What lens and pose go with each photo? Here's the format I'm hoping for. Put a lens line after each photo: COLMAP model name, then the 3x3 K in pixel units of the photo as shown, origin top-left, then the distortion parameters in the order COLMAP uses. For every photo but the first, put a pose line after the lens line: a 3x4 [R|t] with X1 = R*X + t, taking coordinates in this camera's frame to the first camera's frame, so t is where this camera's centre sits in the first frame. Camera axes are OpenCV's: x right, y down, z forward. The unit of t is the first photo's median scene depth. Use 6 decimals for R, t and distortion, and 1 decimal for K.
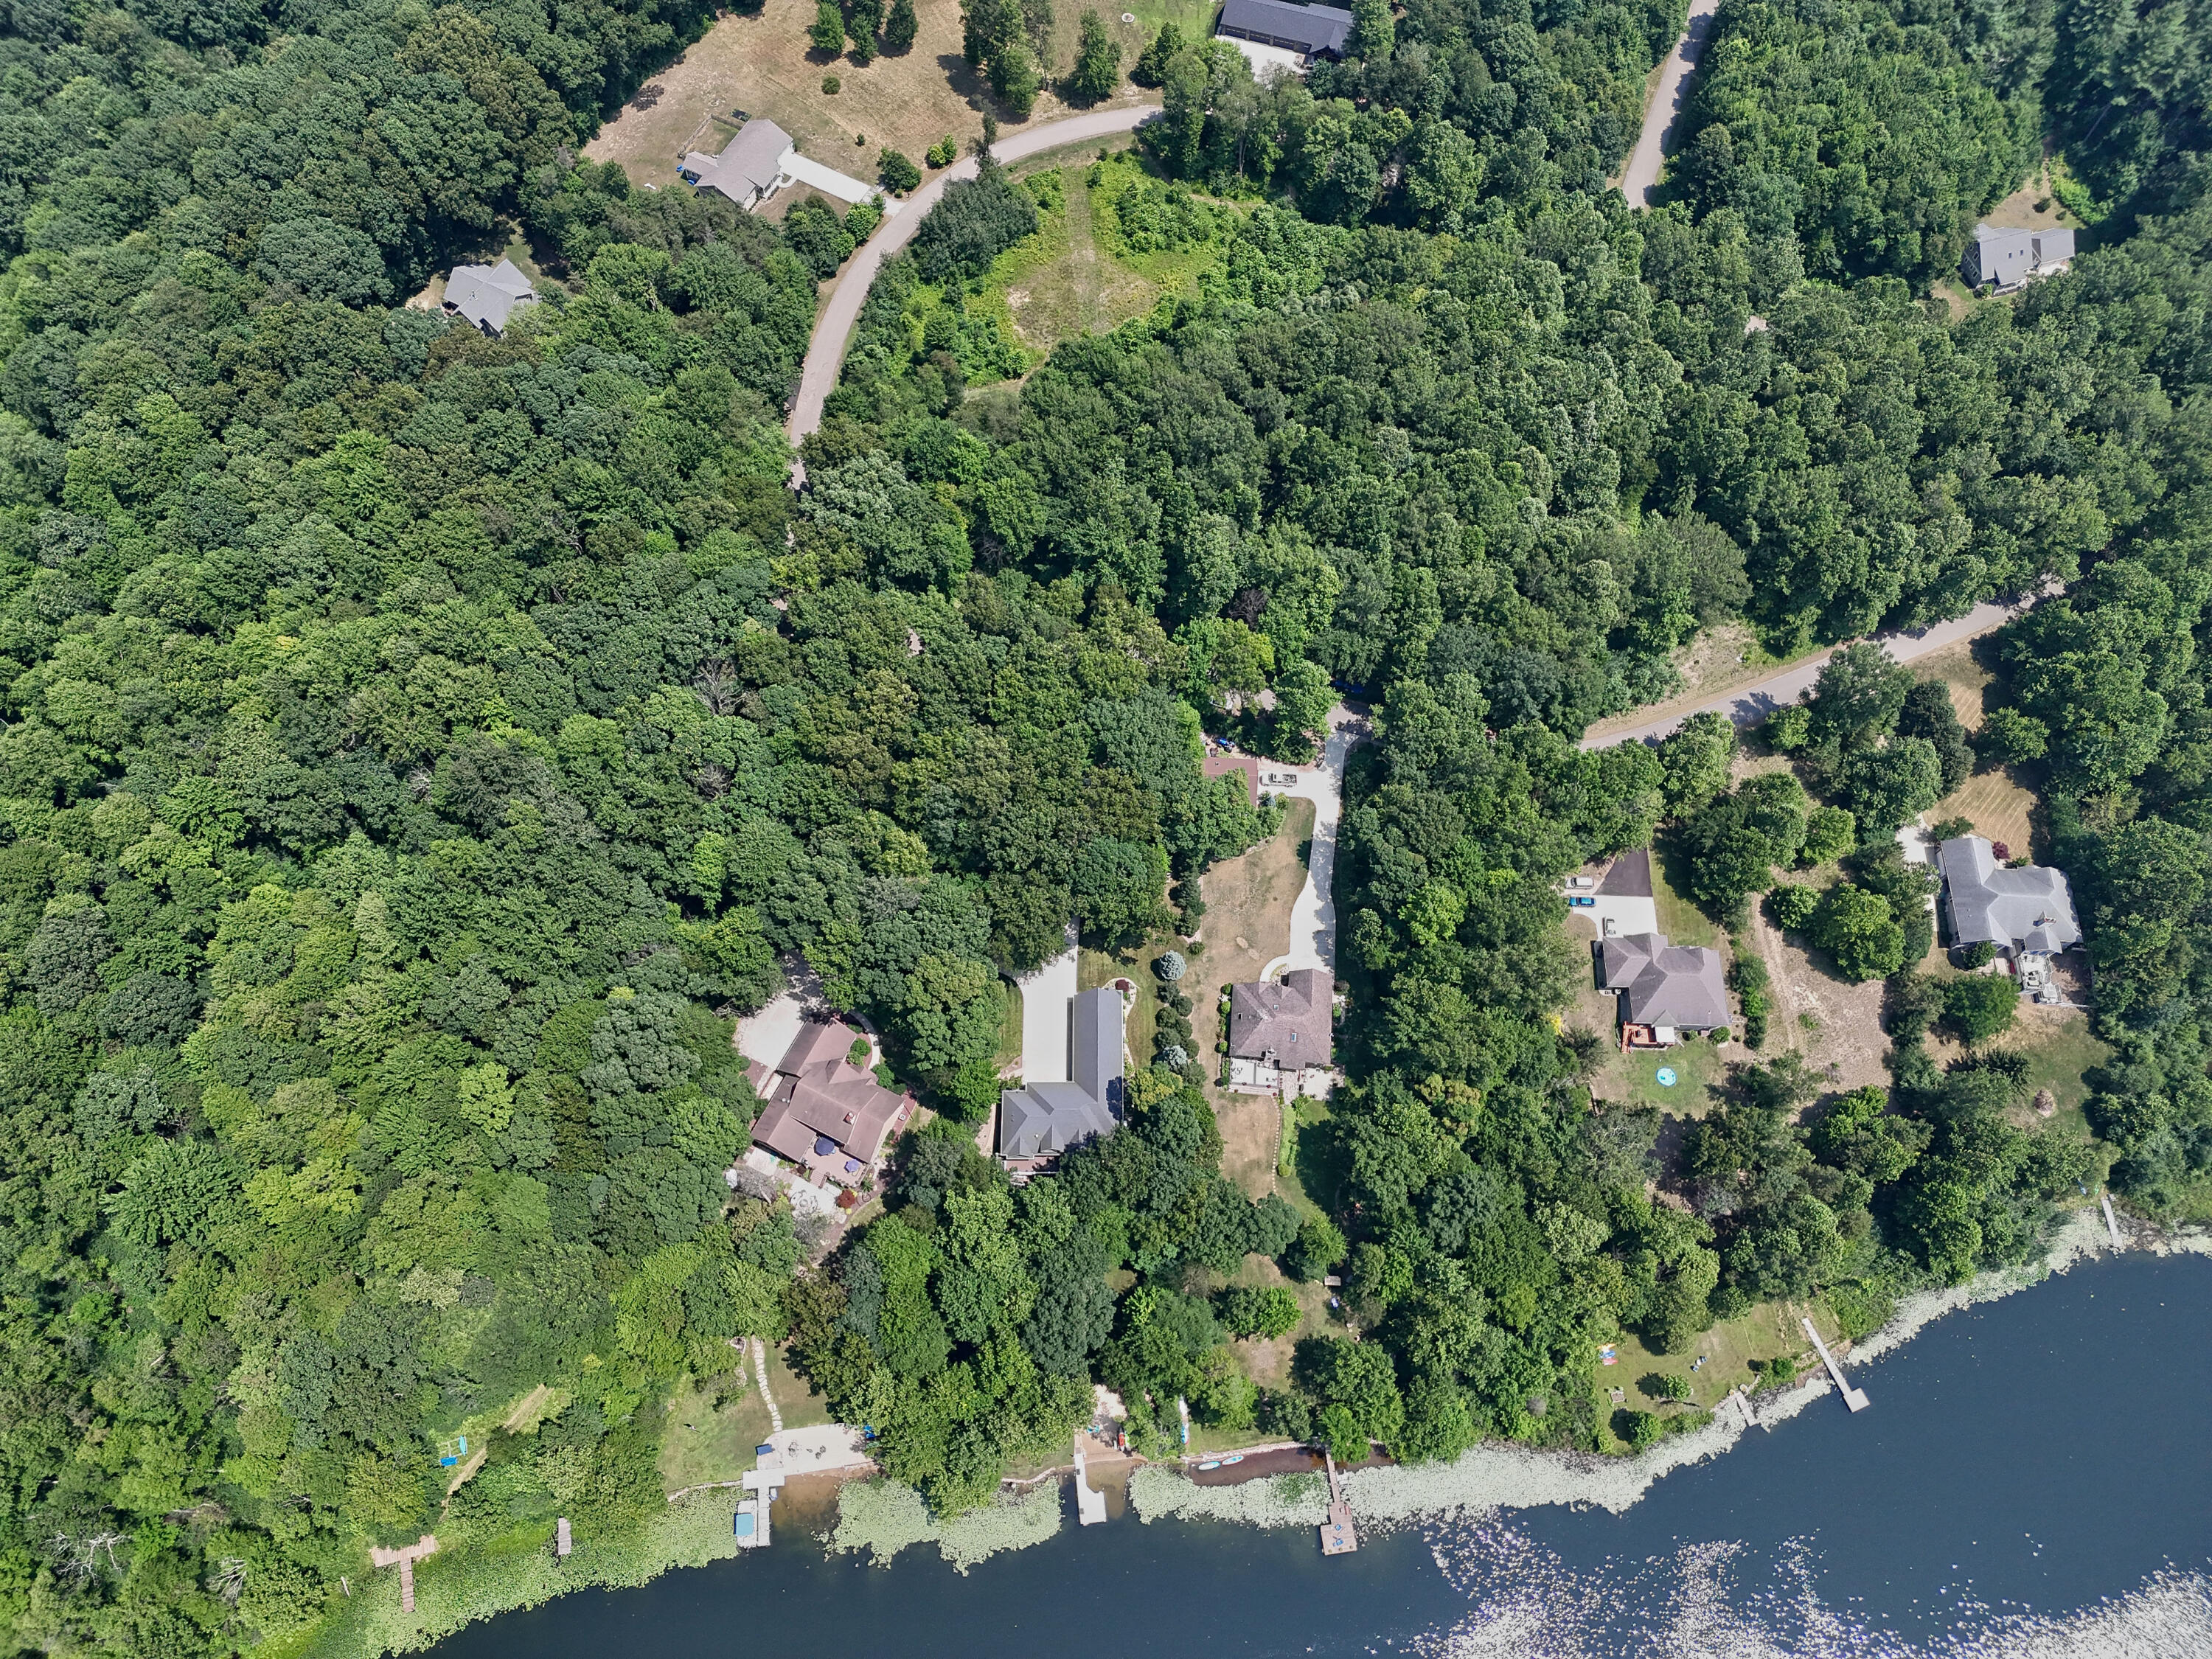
lens RADIAL K [[1535.6, 0, 1124.8], [0, 1535.6, 839.2], [0, 0, 1]] dist [0.070786, -0.066497]
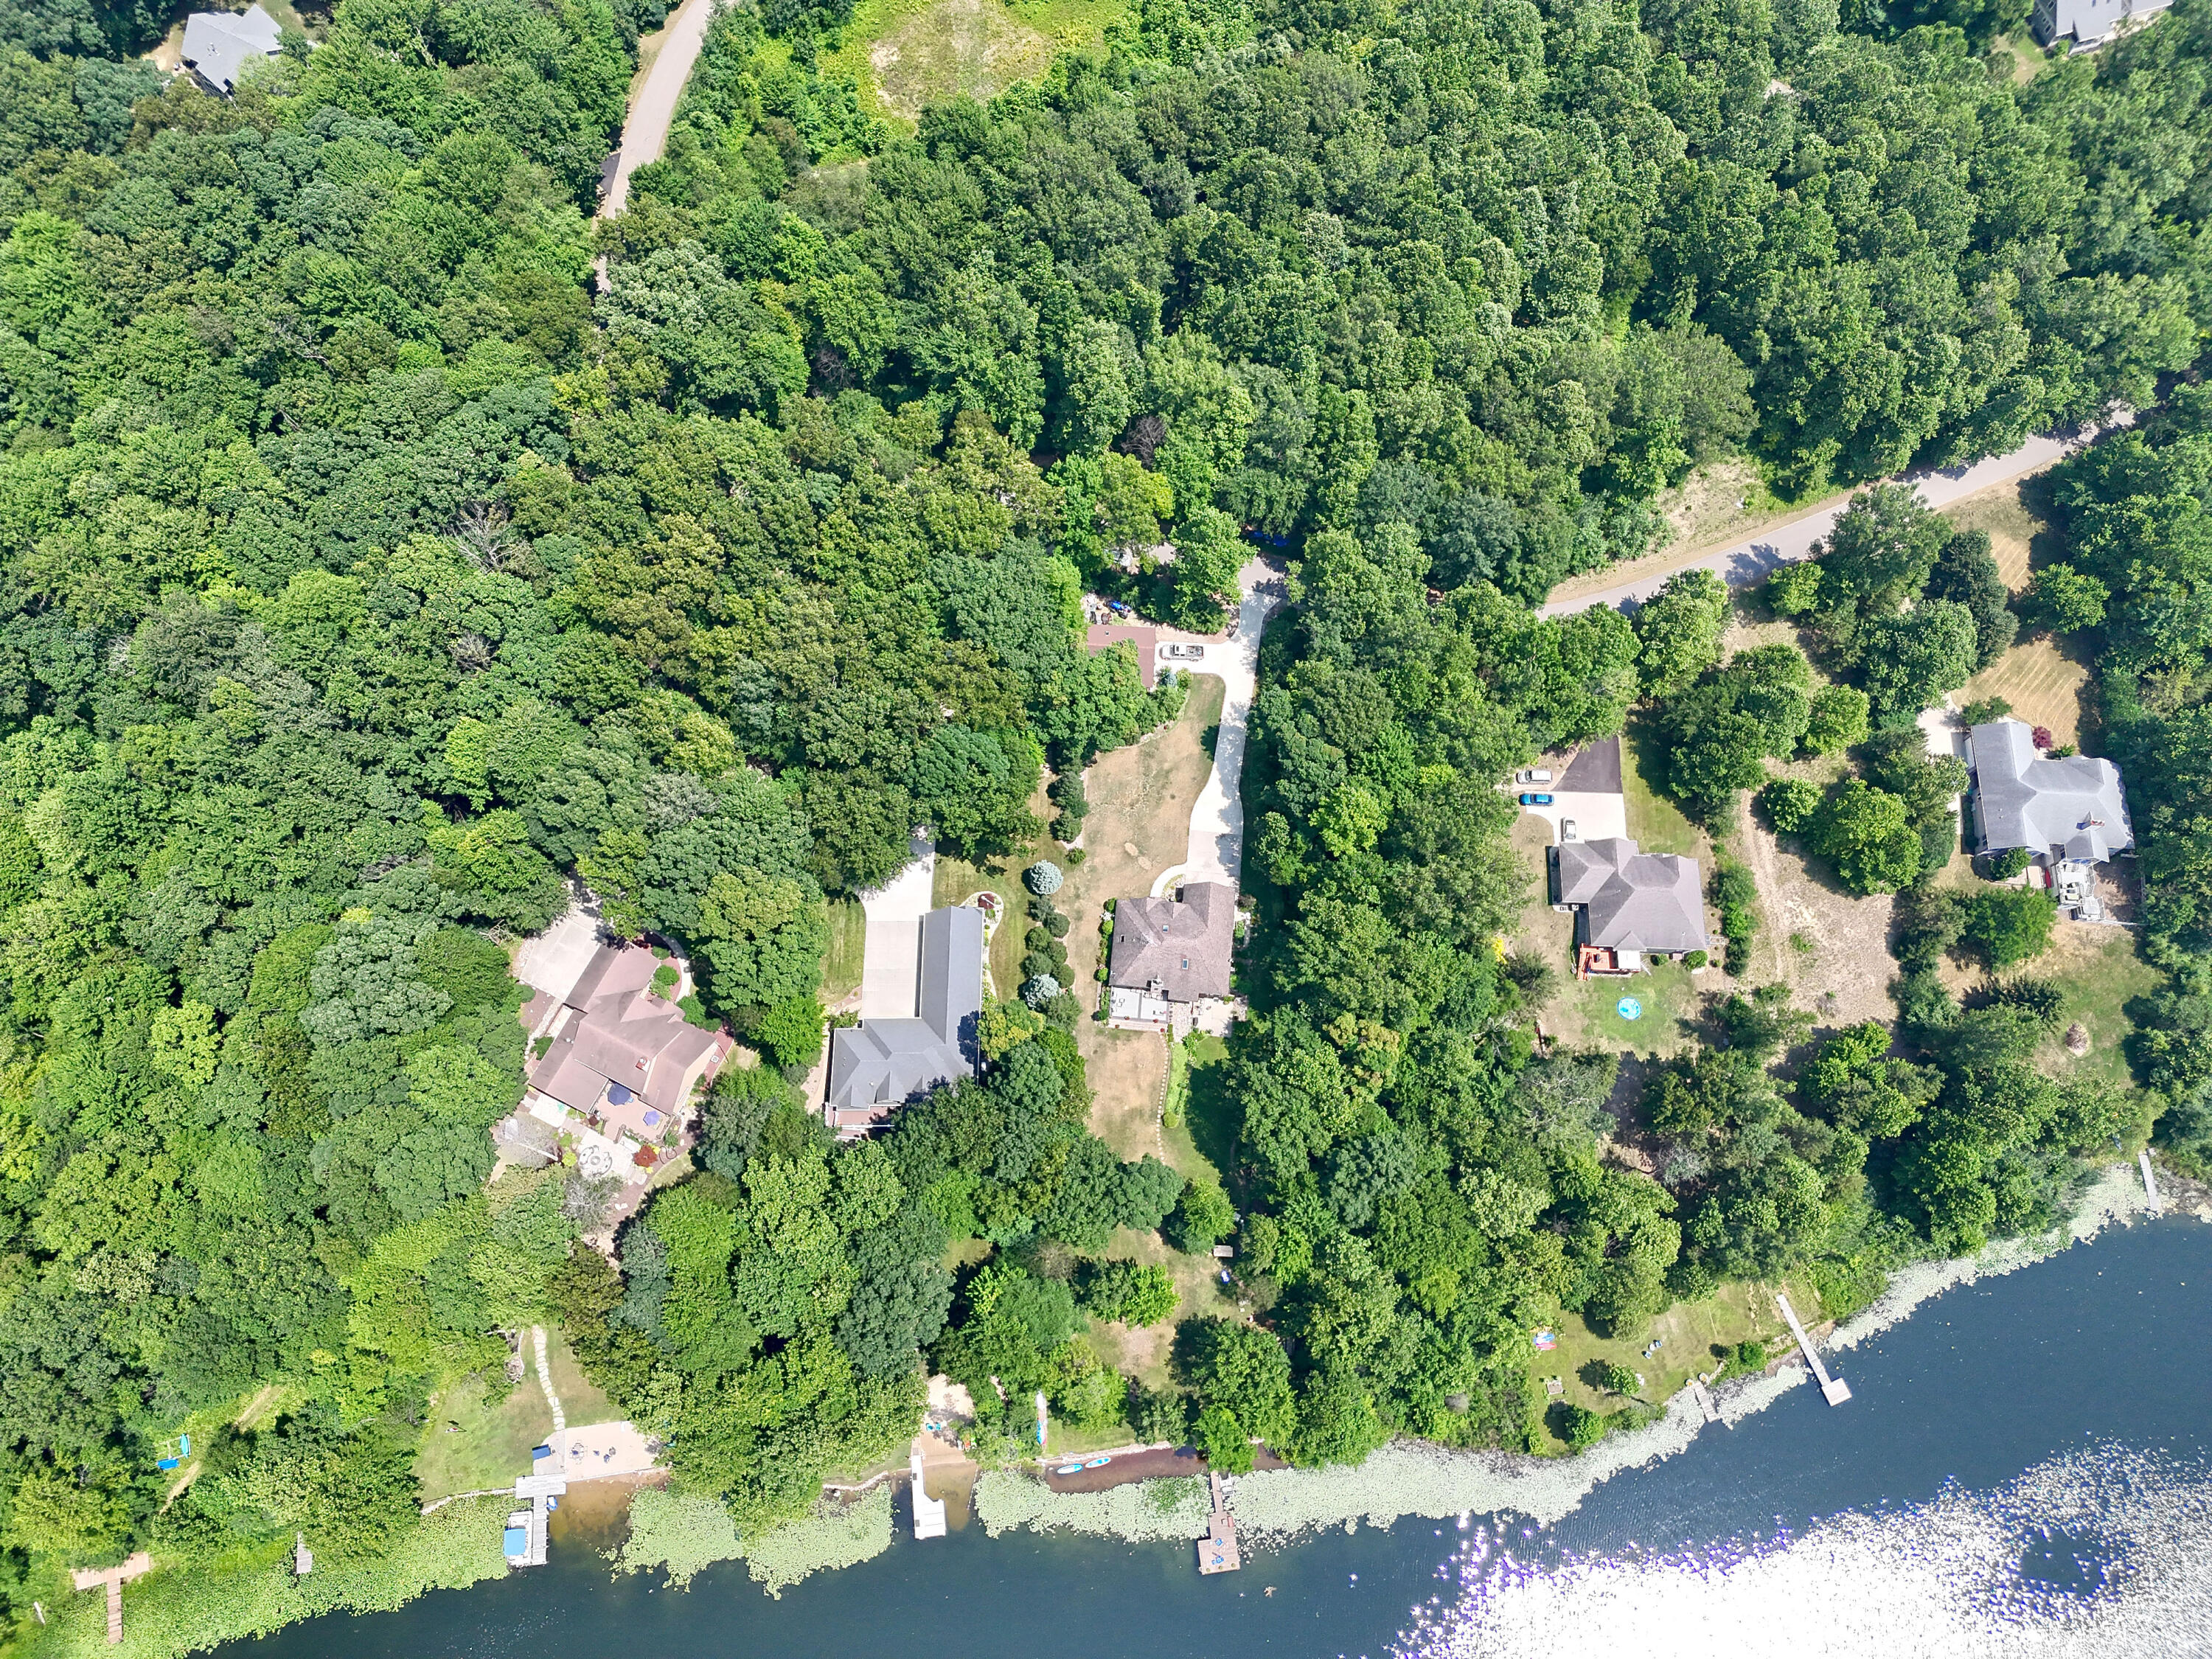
lens RADIAL K [[1535.6, 0, 1124.8], [0, 1535.6, 839.2], [0, 0, 1]] dist [0.070786, -0.066497]
pose [[0.999985, 0.002372, -0.005001, 0.078353], [-0.001876, 0.995295, 0.096872, -0.019341], [0.005207, -0.096861, 0.995284, 0.167965]]
